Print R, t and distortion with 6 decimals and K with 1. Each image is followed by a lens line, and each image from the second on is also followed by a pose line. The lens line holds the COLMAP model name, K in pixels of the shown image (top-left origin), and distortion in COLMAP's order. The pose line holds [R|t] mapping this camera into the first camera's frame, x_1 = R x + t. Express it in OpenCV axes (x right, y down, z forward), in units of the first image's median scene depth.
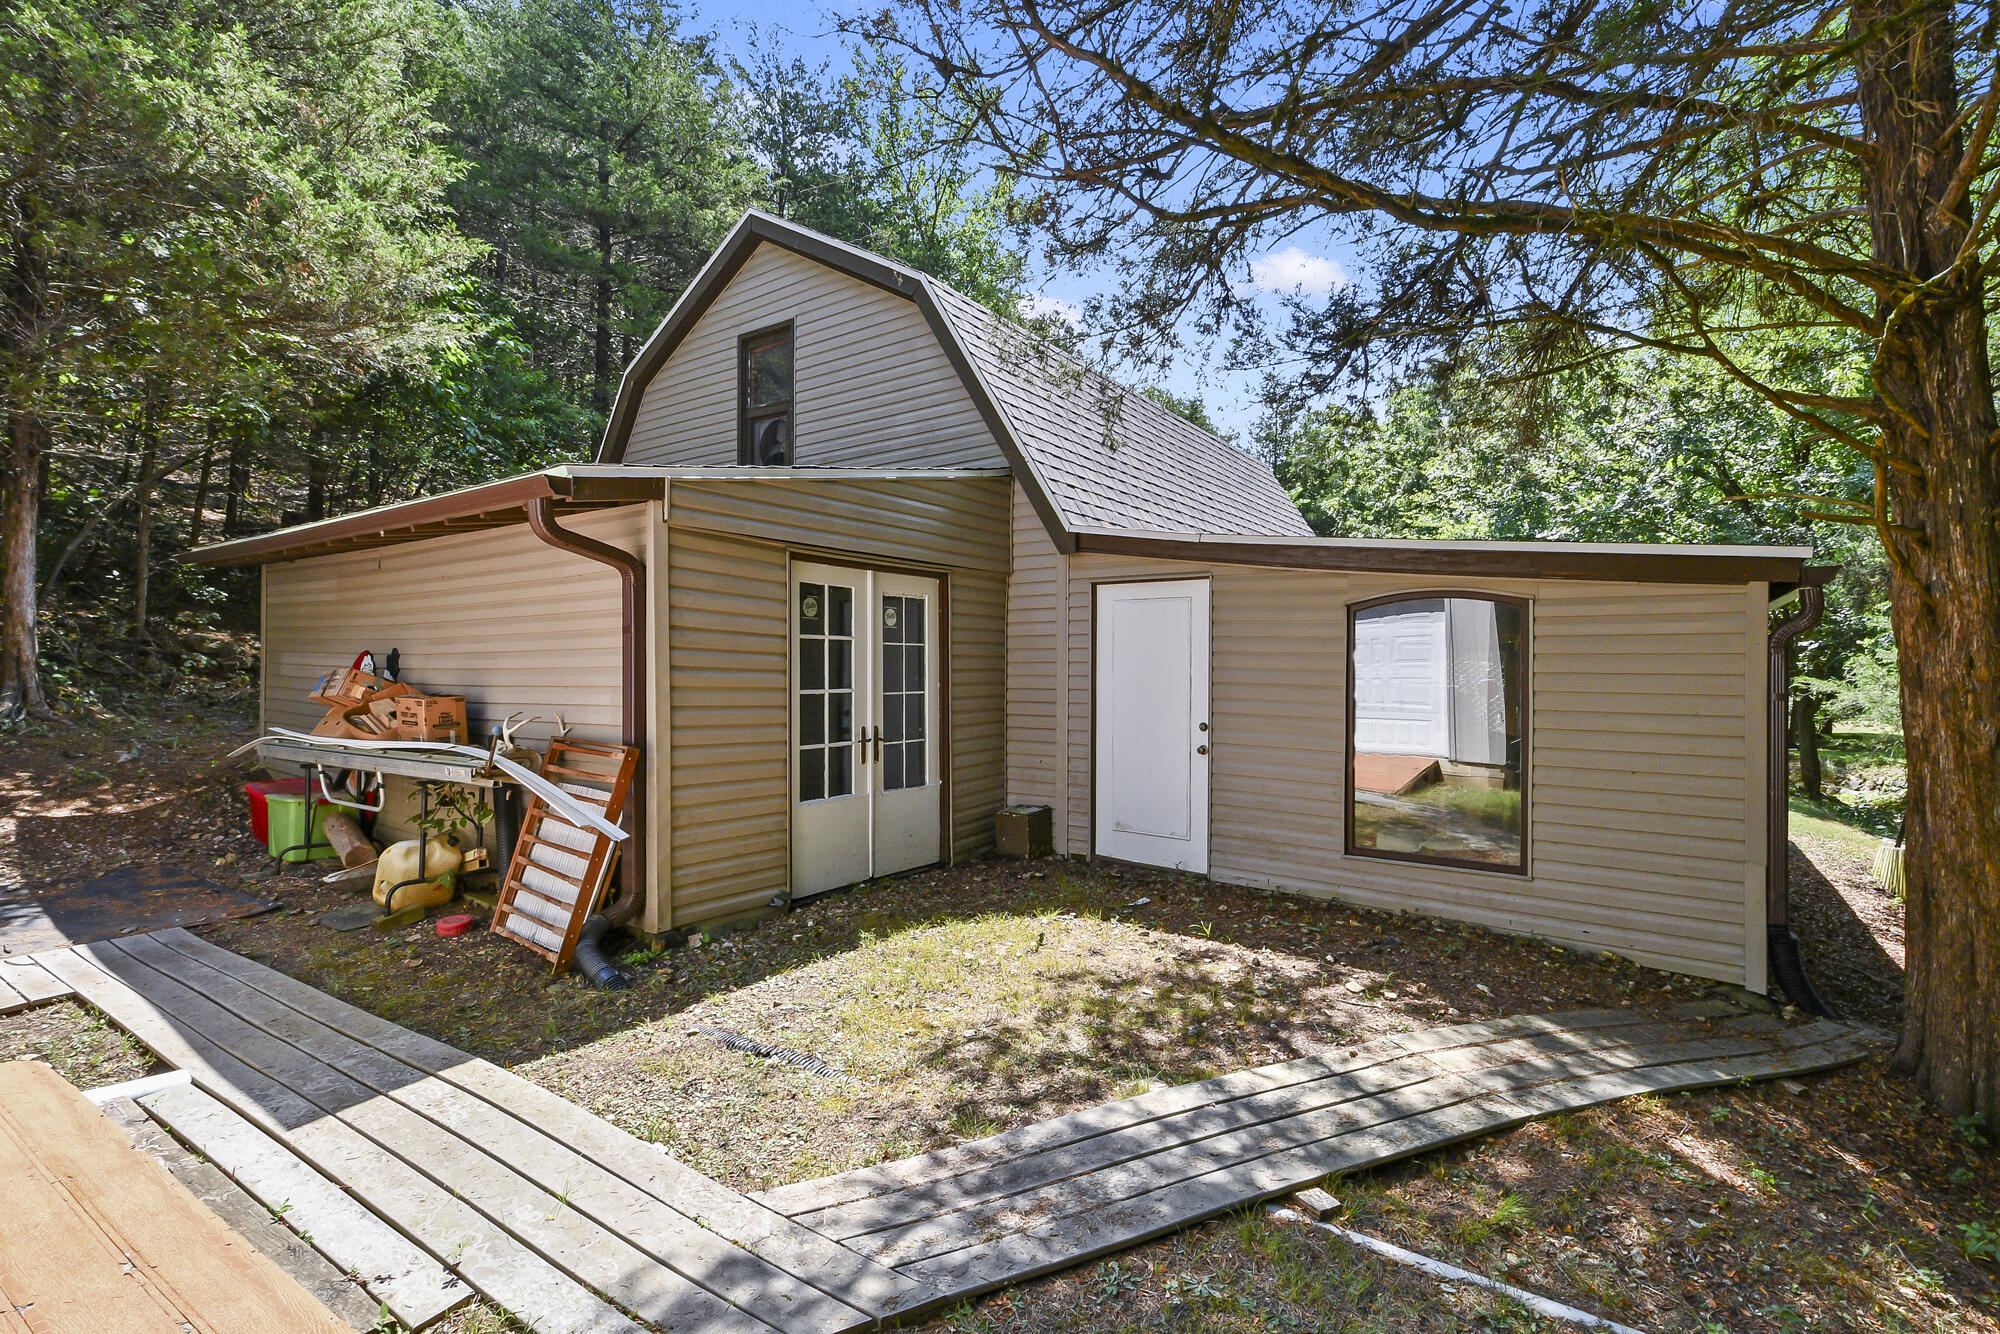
lens RADIAL K [[902.2, 0, 1000.0], [0, 902.2, 667.0], [0, 0, 1]] dist [-0.002610, -0.000715]
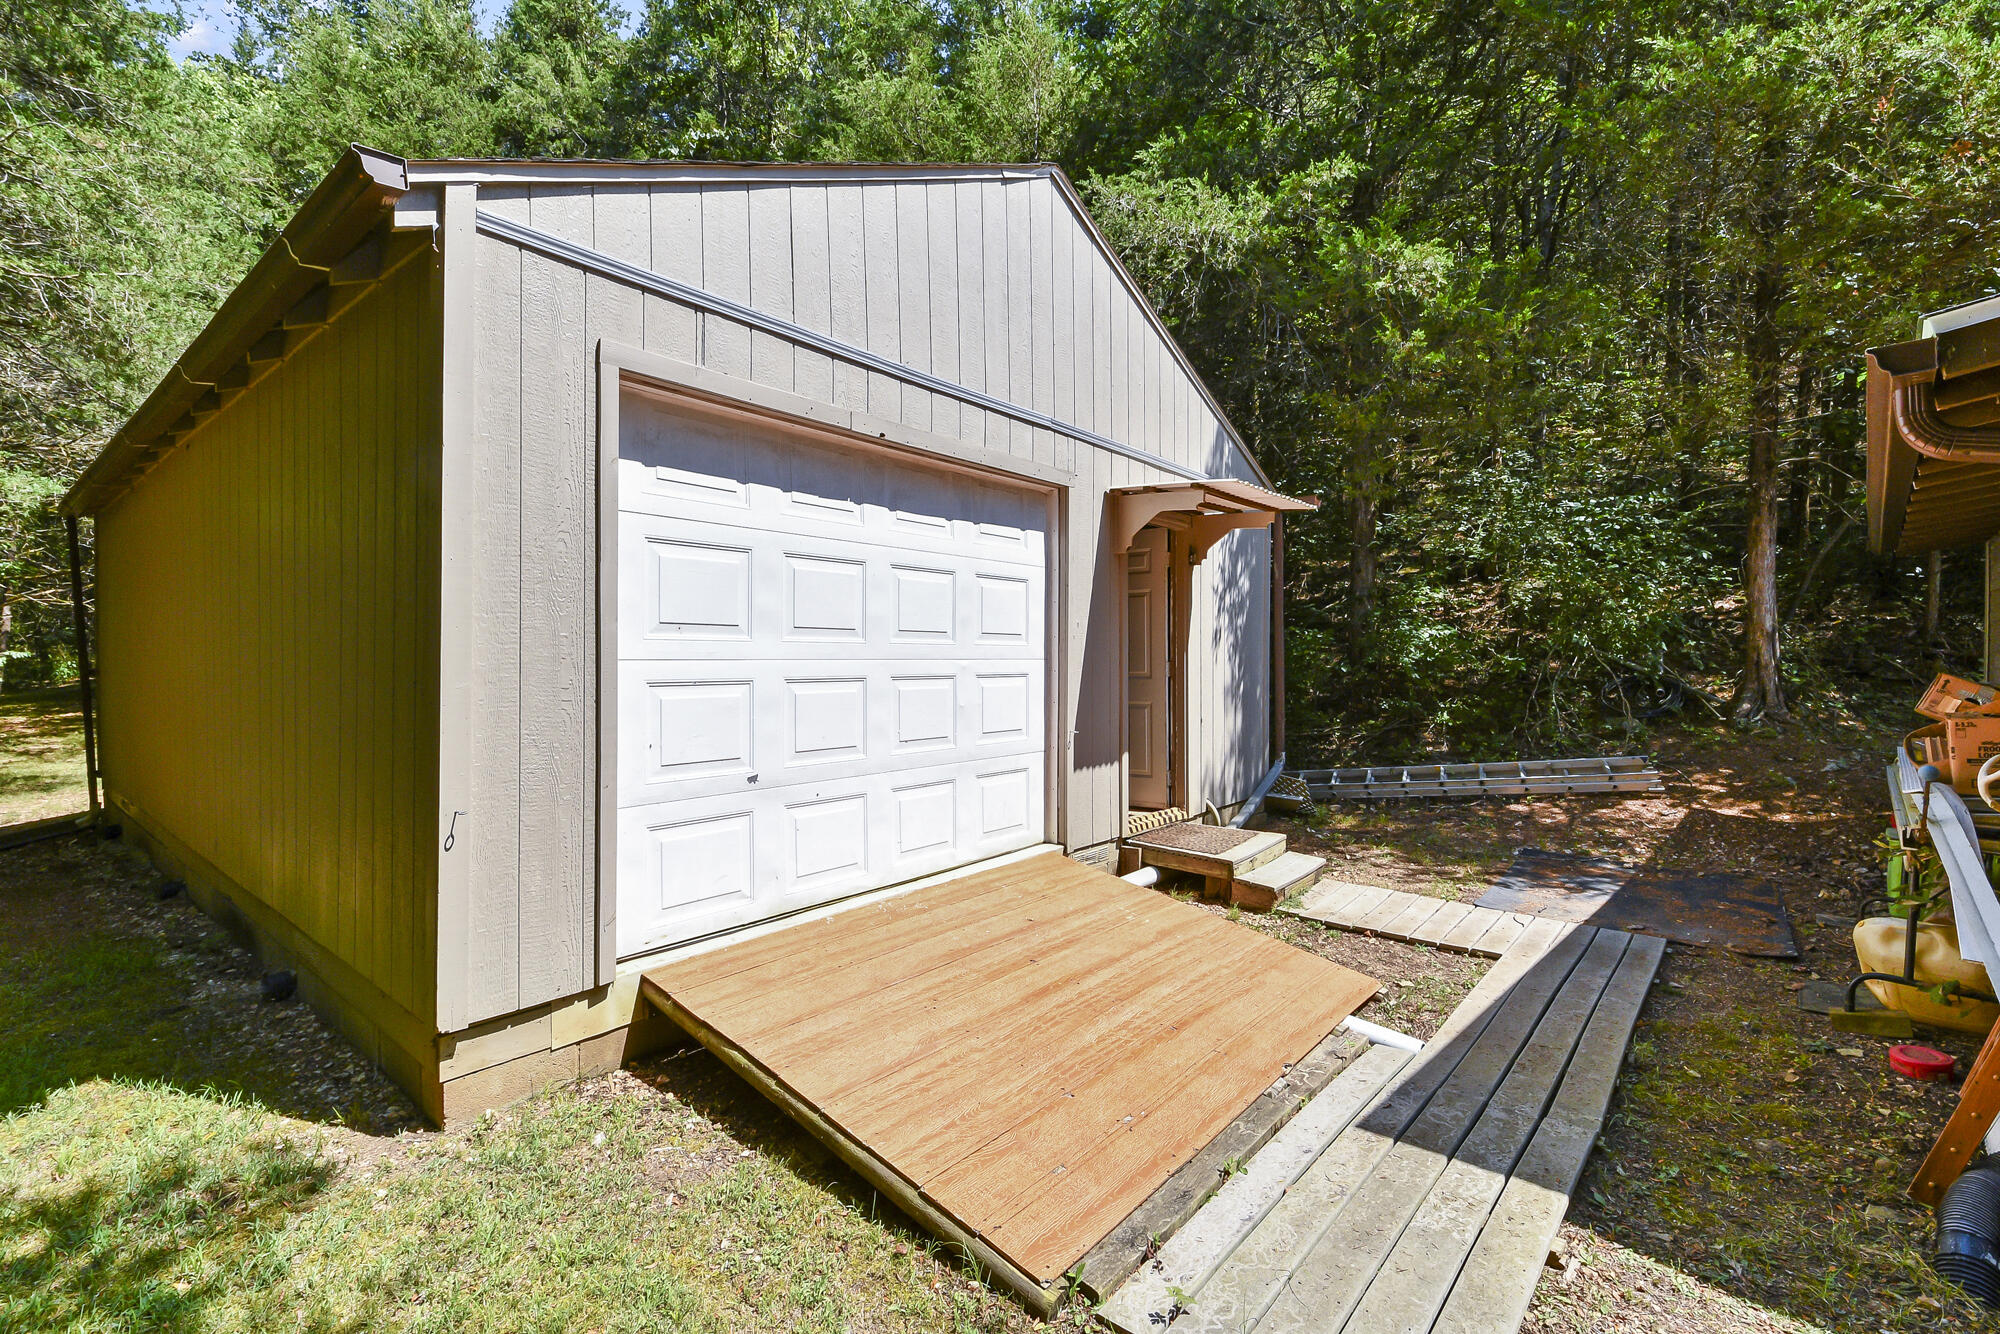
lens RADIAL K [[902.2, 0, 1000.0], [0, 902.2, 667.0], [0, 0, 1]] dist [-0.002610, -0.000715]
pose [[-0.171109, -0.001256, -0.985251, 0.182879], [-0.007264, 0.999974, -0.000013, 0.003683], [0.985225, 0.007155, -0.171113, 0.531718]]
